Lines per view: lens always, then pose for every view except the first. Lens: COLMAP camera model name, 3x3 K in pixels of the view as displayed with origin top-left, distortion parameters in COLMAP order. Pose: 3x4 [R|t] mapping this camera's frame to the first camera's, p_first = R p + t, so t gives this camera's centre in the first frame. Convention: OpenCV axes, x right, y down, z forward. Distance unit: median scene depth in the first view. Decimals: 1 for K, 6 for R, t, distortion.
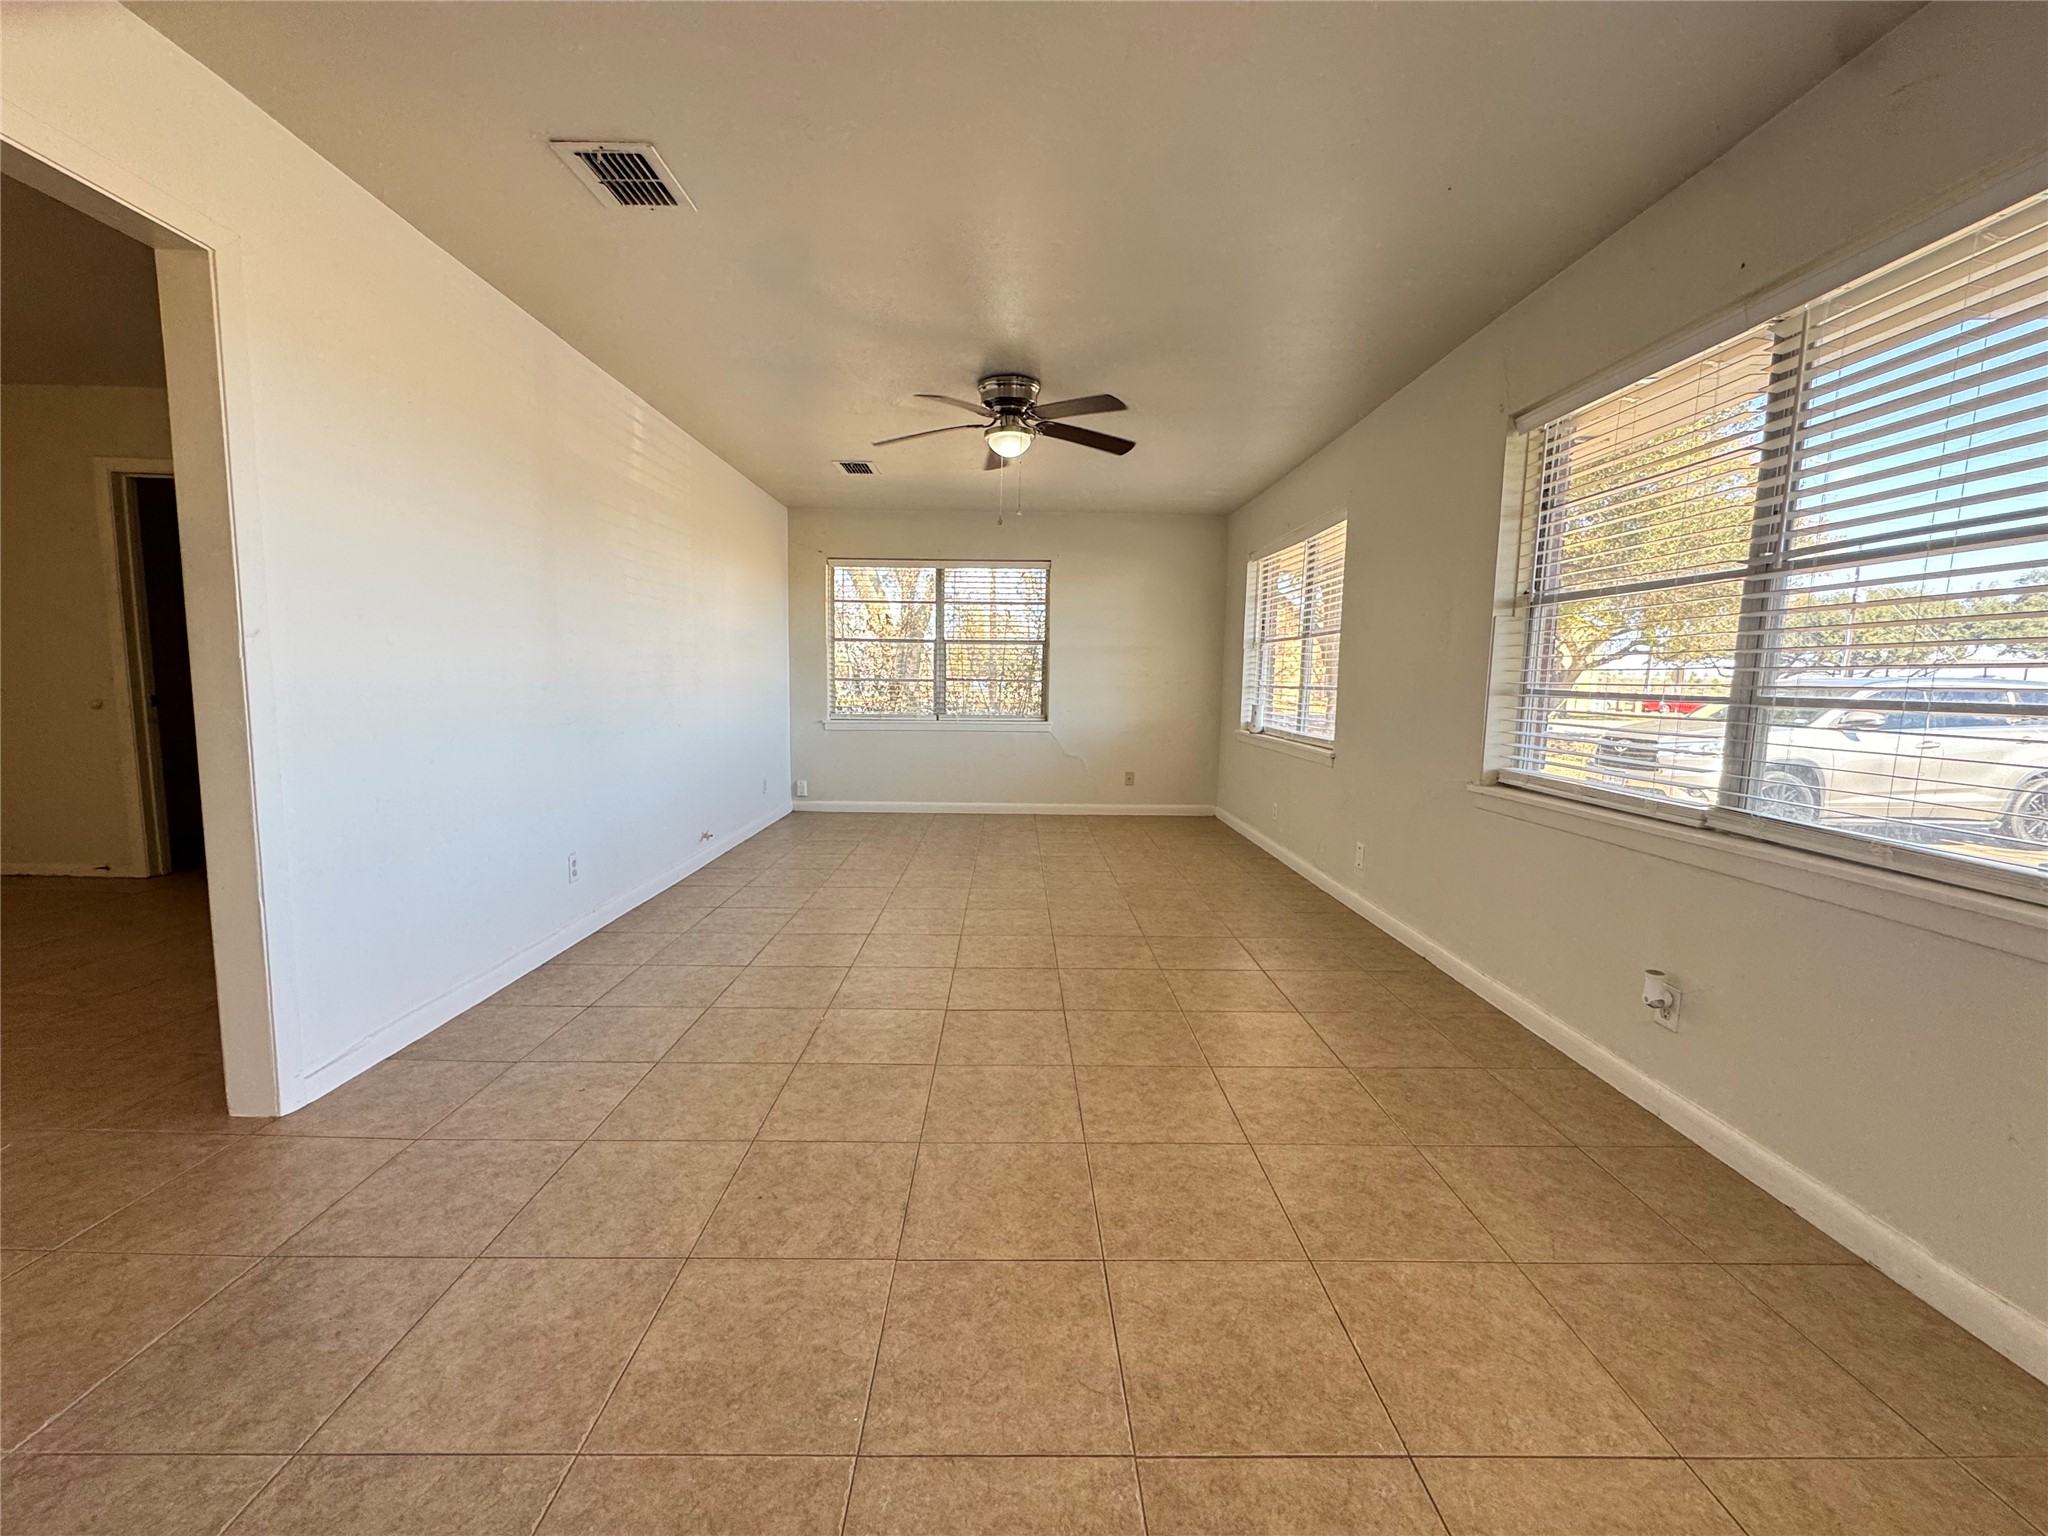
lens RADIAL K [[815.8, 0, 1024.1], [0, 815.8, 768.7], [0, 0, 1]] dist [-0.002081, 0.000573]
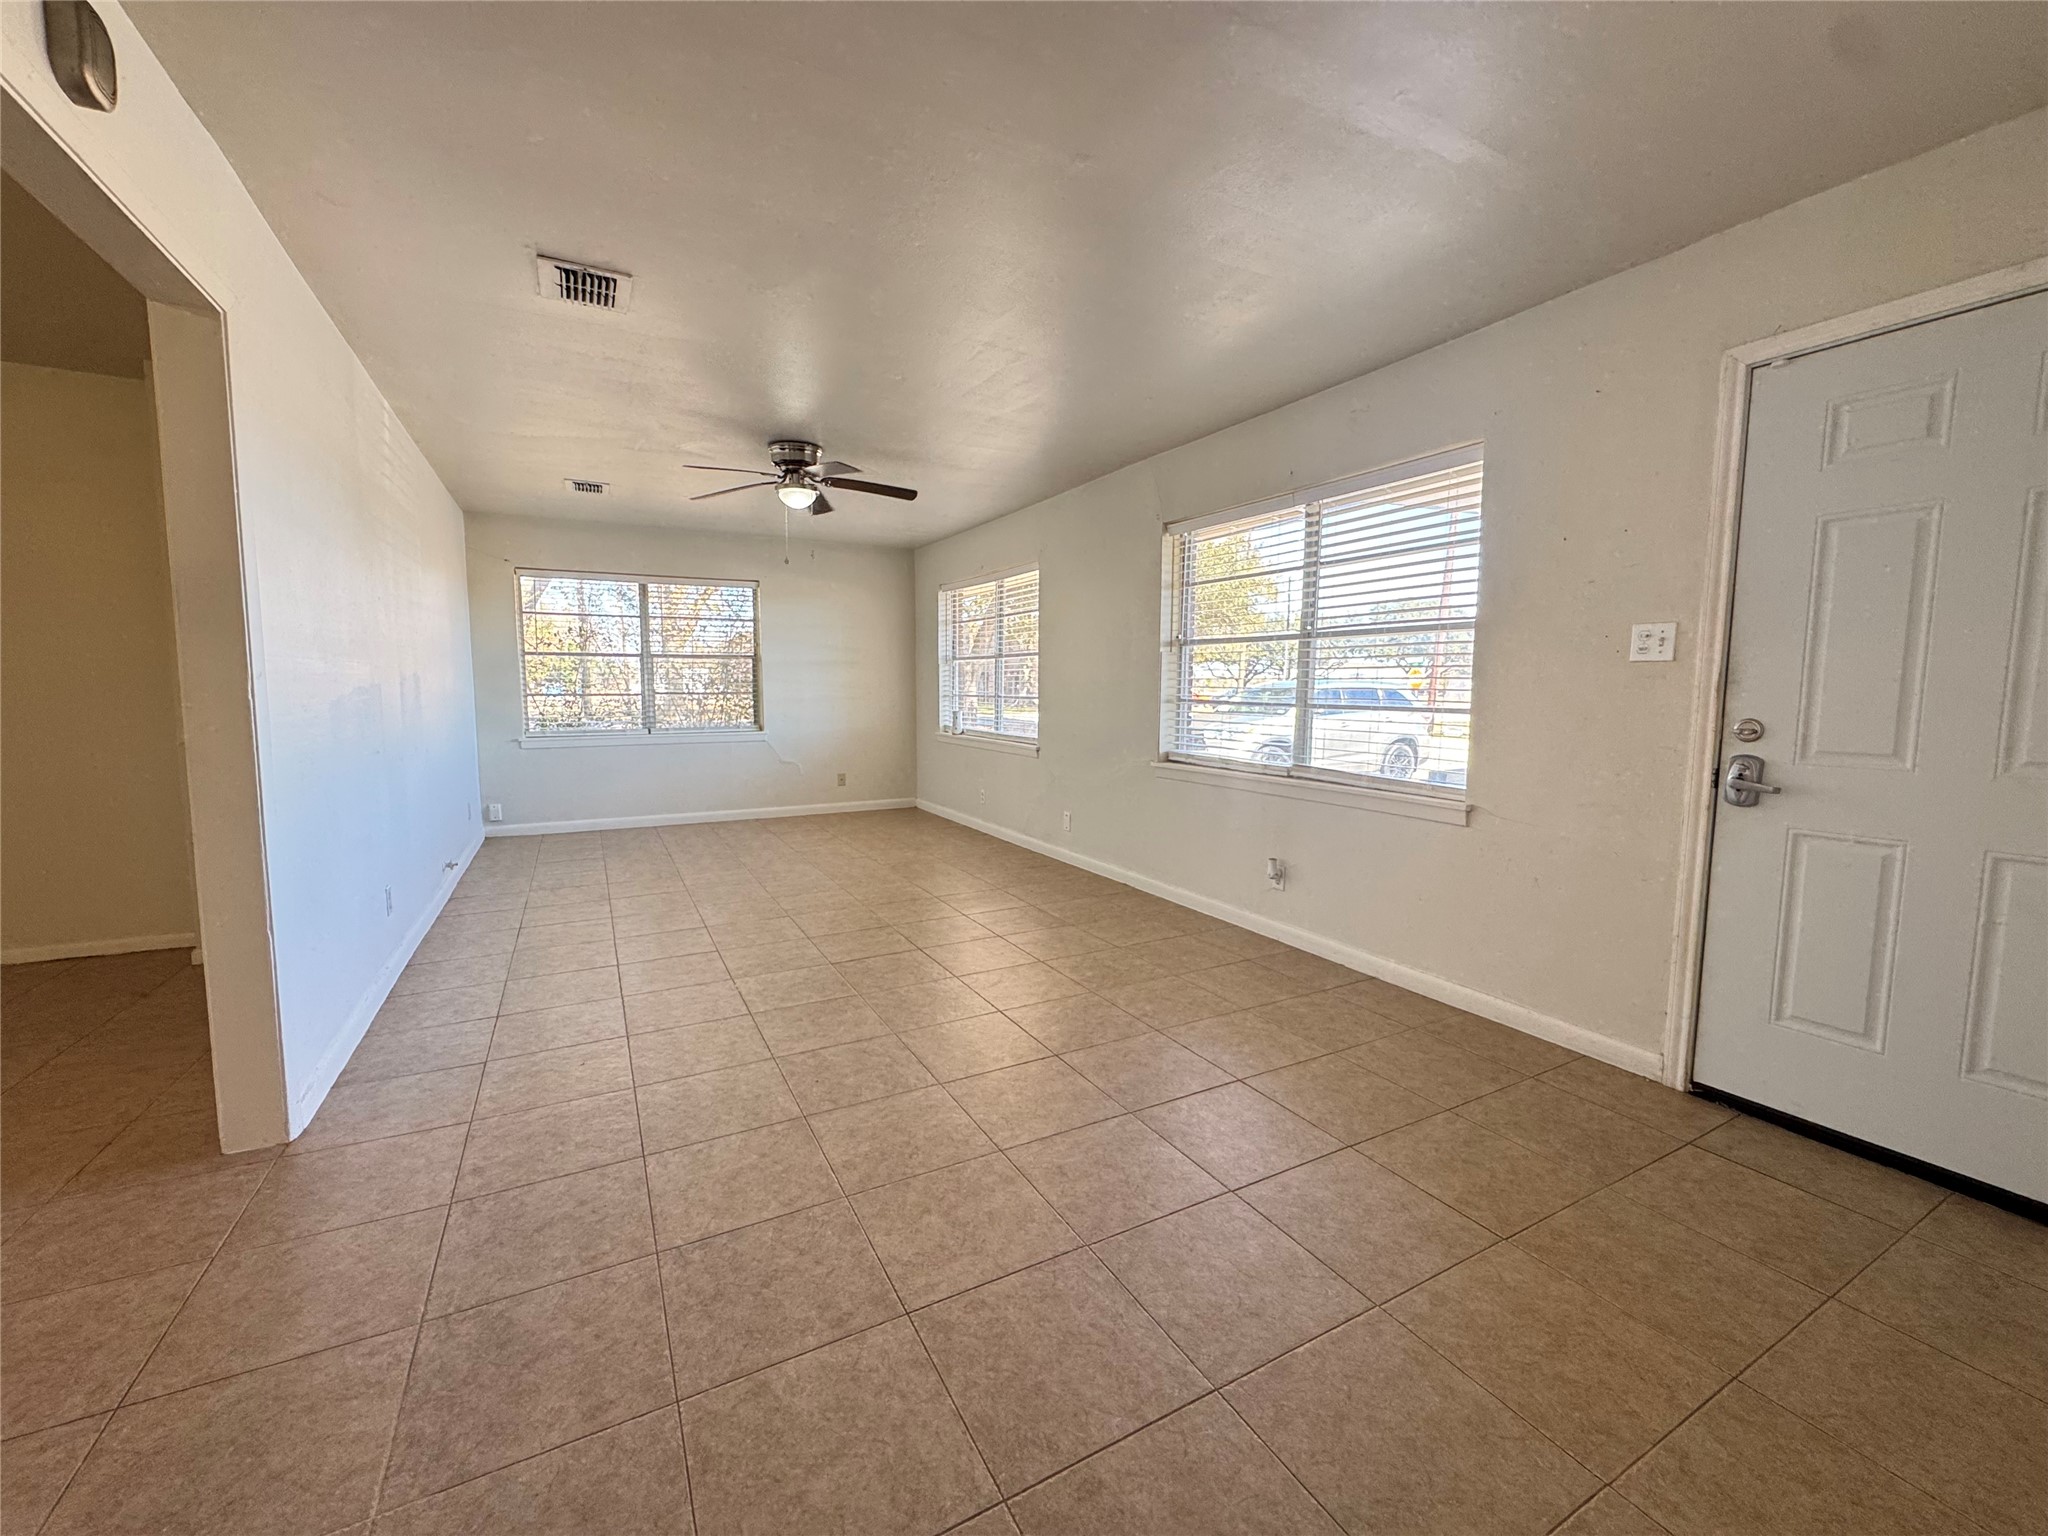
lens RADIAL K [[815.8, 0, 1024.5], [0, 815.8, 764.2], [0, 0, 1]] dist [-0.002081, 0.000573]
pose [[0.886659, -0.056316, 0.458982, -0.366556], [0.060487, 0.998153, 0.005623, 0.000284], [-0.458451, 0.022777, 0.888428, -0.242365]]
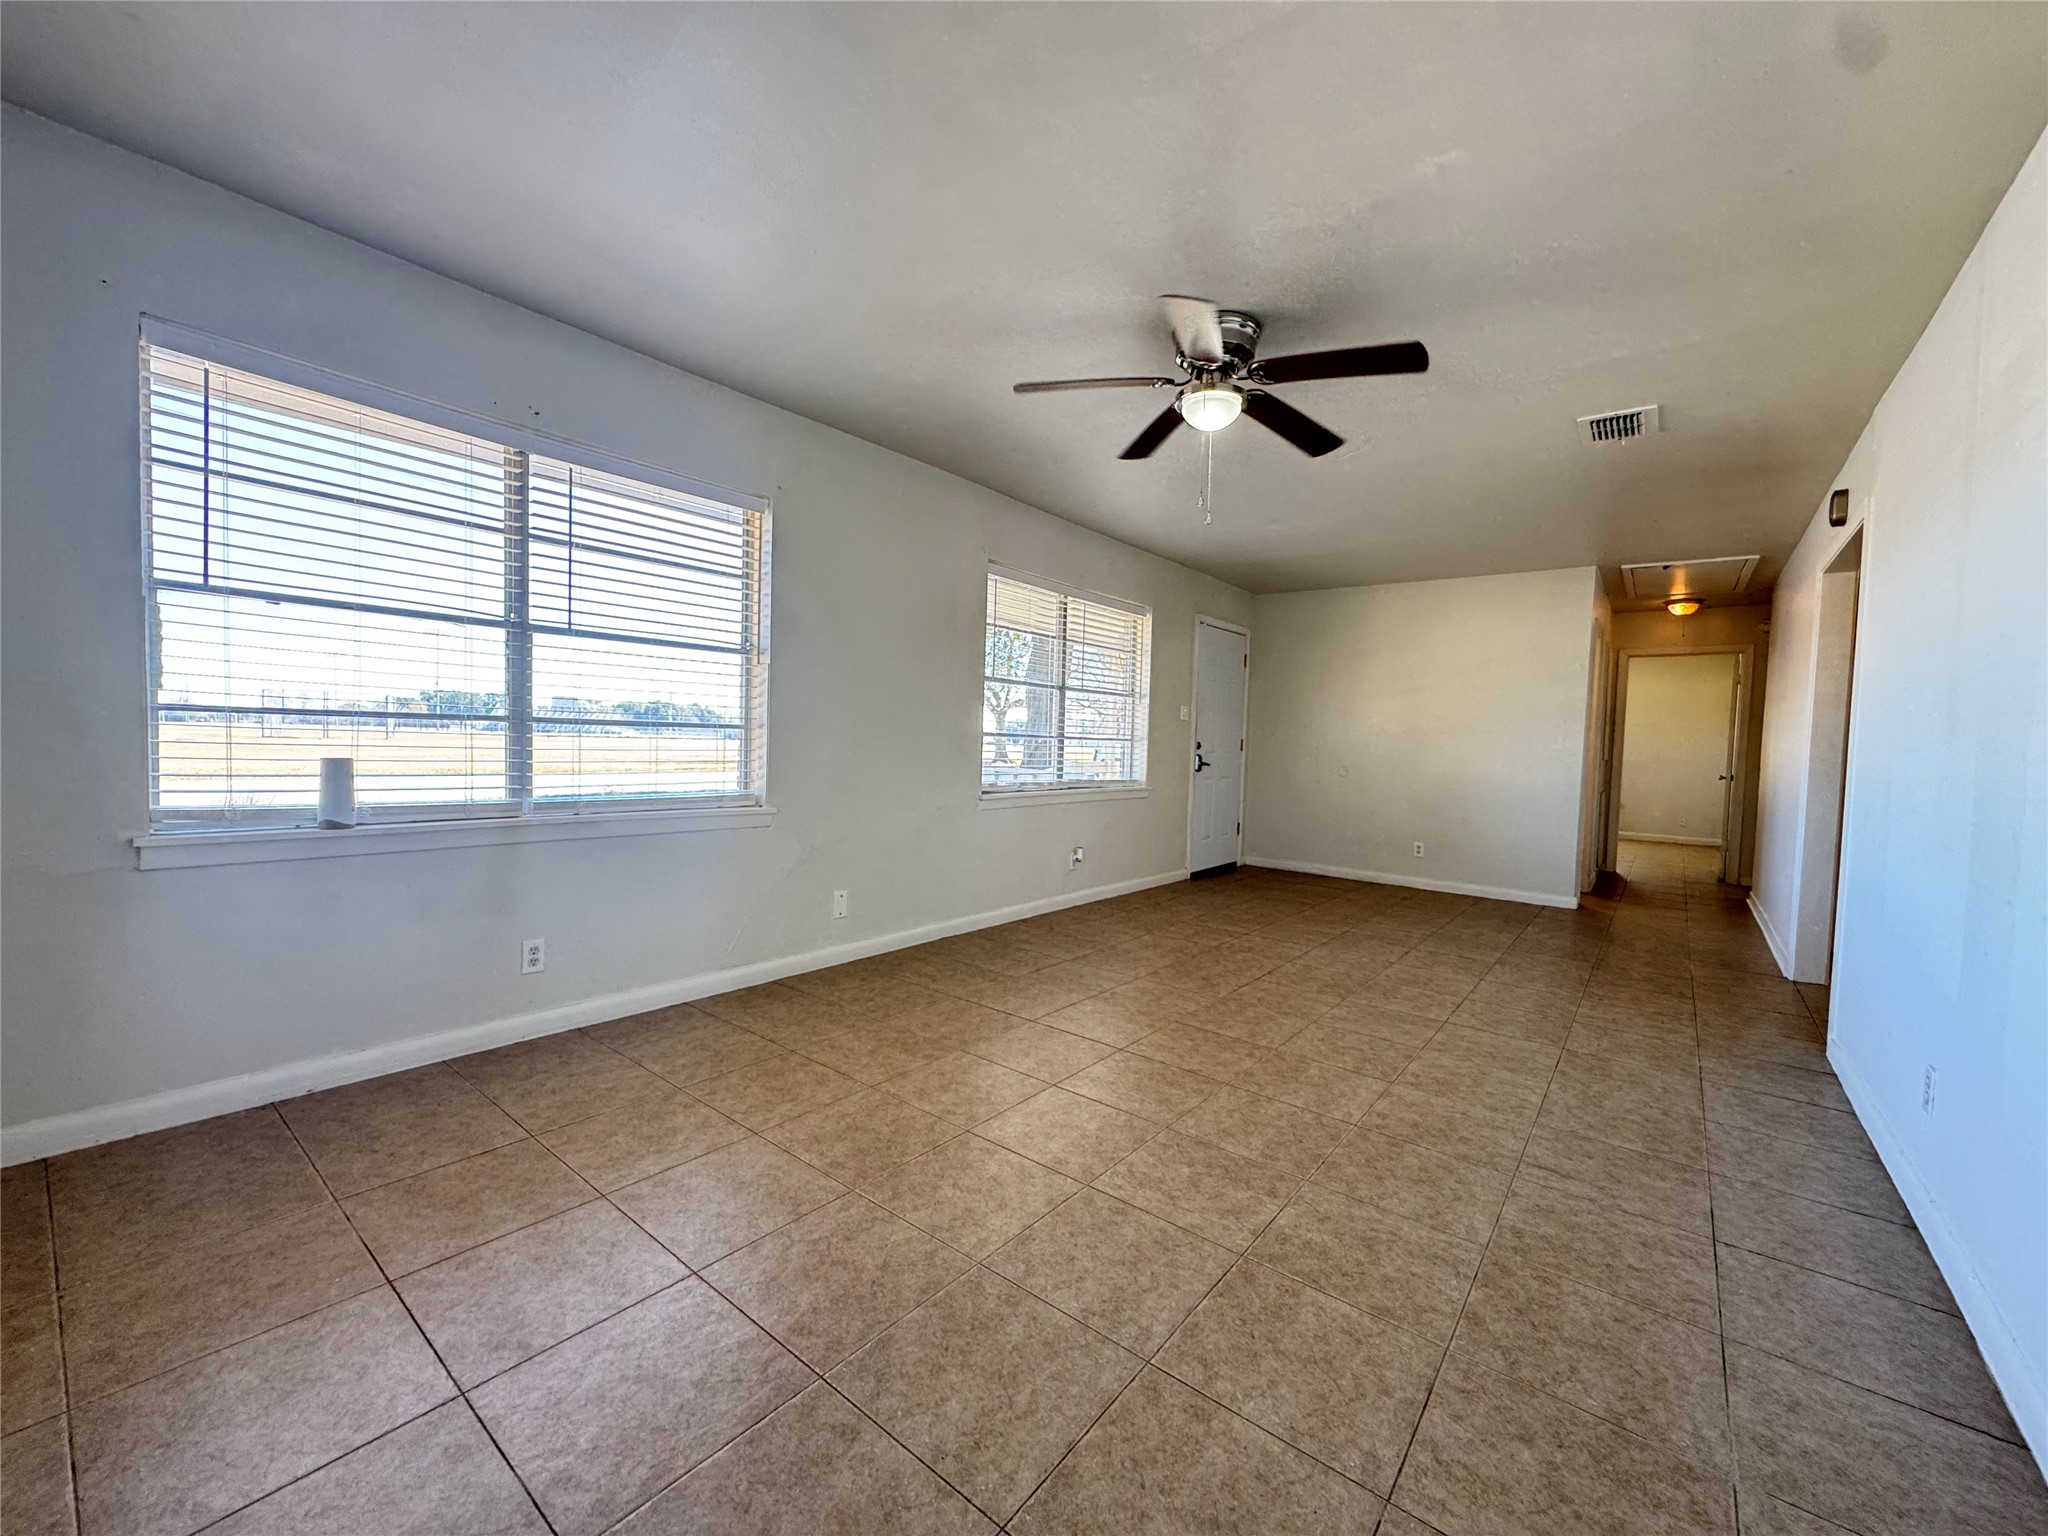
lens RADIAL K [[815.8, 0, 1023.2], [0, 815.8, 781.5], [0, 0, 1]] dist [-0.002081, 0.000573]
pose [[-0.770620, -0.082188, 0.631972, -0.459912], [0.018683, 0.988309, 0.151312, -0.234543], [-0.637020, 0.128411, -0.760076, 2.122640]]
